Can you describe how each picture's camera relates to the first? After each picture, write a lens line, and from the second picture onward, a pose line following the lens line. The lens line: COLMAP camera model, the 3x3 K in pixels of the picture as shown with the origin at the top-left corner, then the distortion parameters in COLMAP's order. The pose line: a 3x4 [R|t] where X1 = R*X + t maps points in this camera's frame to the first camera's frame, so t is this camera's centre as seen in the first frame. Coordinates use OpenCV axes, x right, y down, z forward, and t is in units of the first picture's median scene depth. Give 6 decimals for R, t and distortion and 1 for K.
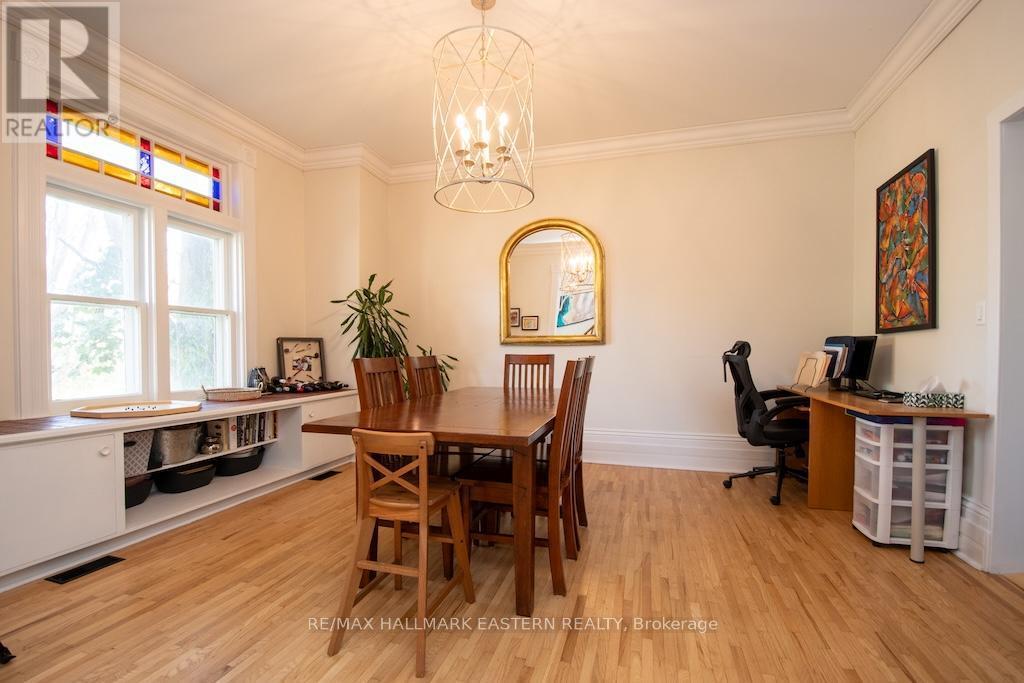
lens RADIAL K [[461.3, 0, 517.3], [0, 461.3, 354.1], [0, 0, 1]] dist [0.001850, -0.000184]
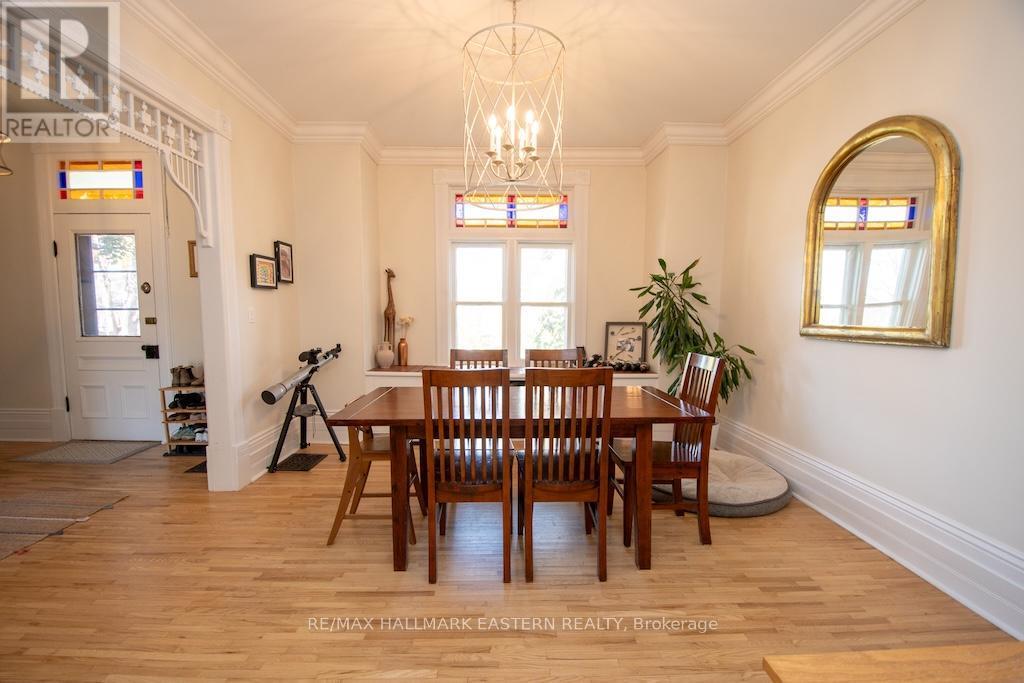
lens RADIAL K [[461.3, 0, 517.3], [0, 461.3, 354.1], [0, 0, 1]] dist [0.001850, -0.000184]
pose [[0.295509, 0.087940, -0.951284, 0.555717], [-0.018837, 0.996097, 0.086231, -0.051338], [0.955154, -0.007563, 0.296012, 0.426182]]
